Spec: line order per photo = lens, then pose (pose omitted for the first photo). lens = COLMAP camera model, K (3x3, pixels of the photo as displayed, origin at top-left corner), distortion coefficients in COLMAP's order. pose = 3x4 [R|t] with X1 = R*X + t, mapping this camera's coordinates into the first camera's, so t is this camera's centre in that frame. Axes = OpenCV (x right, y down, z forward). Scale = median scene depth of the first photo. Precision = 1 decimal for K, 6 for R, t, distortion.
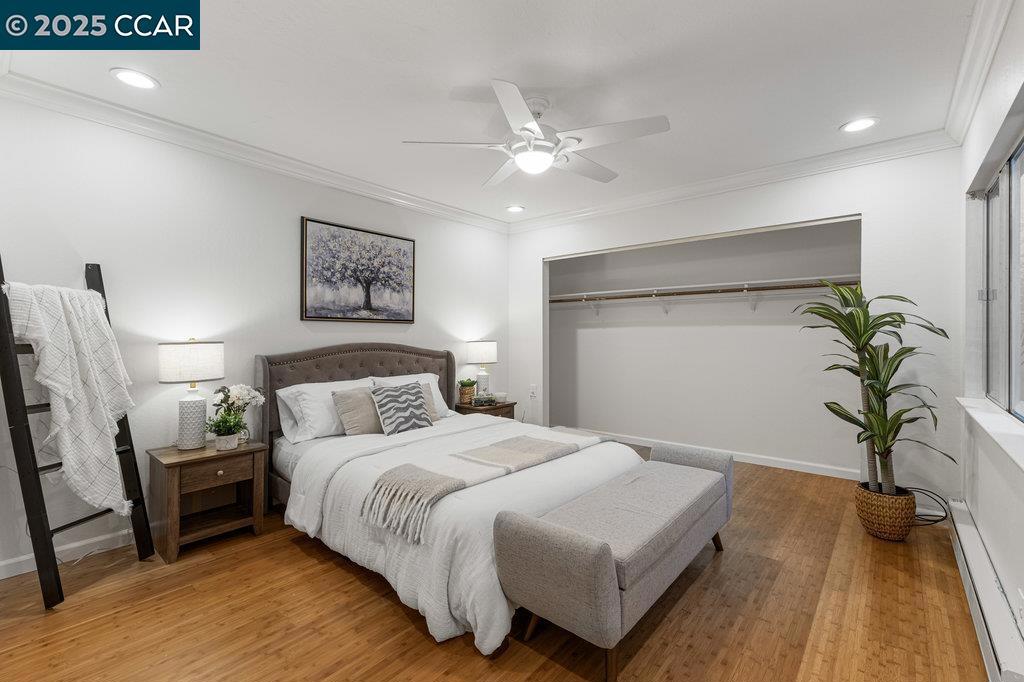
lens RADIAL K [[446.8, 0, 514.4], [0, 446.8, 338.5], [0, 0, 1]] dist [0.017050, -0.002441]
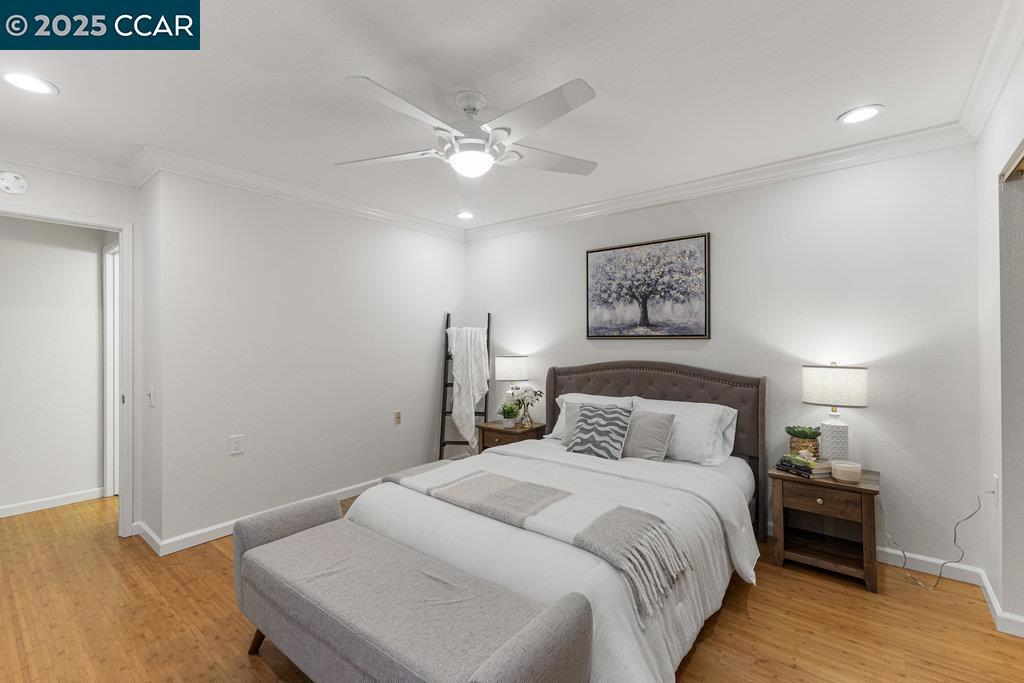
lens RADIAL K [[446.8, 0, 515.0], [0, 446.8, 339.4], [0, 0, 1]] dist [0.017050, -0.002441]
pose [[0.023551, -0.002190, -0.999720, 0.629697], [-0.000589, 0.999997, -0.002204, -0.034387], [0.999722, 0.000641, 0.023550, 0.717295]]
